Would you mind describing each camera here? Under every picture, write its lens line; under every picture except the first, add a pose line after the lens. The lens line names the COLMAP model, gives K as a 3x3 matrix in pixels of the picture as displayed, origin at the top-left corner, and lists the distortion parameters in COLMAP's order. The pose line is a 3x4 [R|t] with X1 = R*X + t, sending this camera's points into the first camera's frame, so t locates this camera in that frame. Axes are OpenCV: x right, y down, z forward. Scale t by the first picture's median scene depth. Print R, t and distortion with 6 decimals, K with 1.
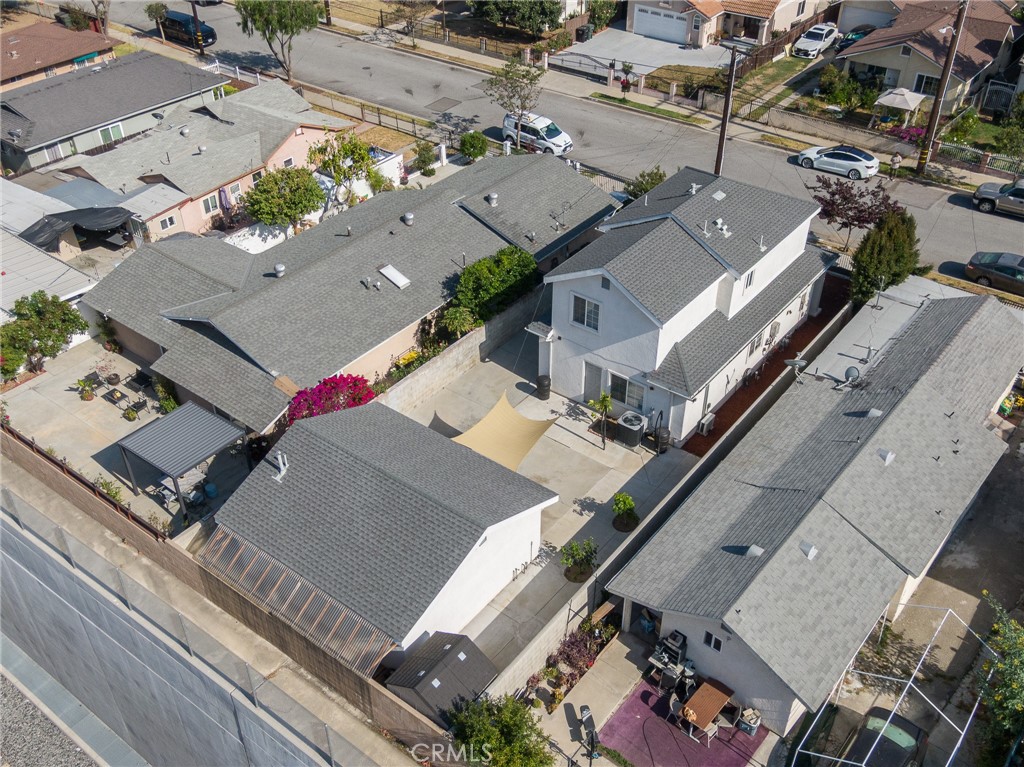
lens RADIAL K [[965.6, 0, 512.0], [0, 965.6, 383.5], [0, 0, 1]] dist [0.053921, 0.015233]
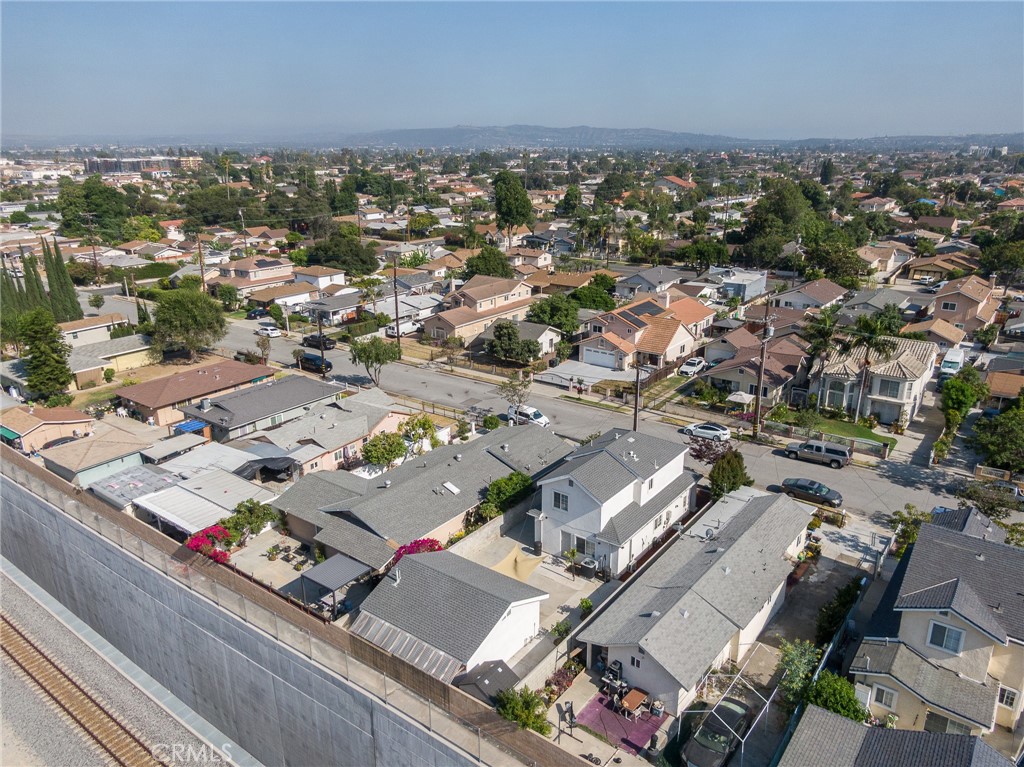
lens RADIAL K [[727.2, 0, 512.0], [0, 727.2, 383.5], [0, 0, 1]] dist [0.042040, -0.001742]
pose [[0.999890, -0.006579, 0.013270, -0.024352], [0.010477, 0.947460, -0.319704, 0.118028], [-0.010469, 0.319808, 0.947425, -0.277754]]
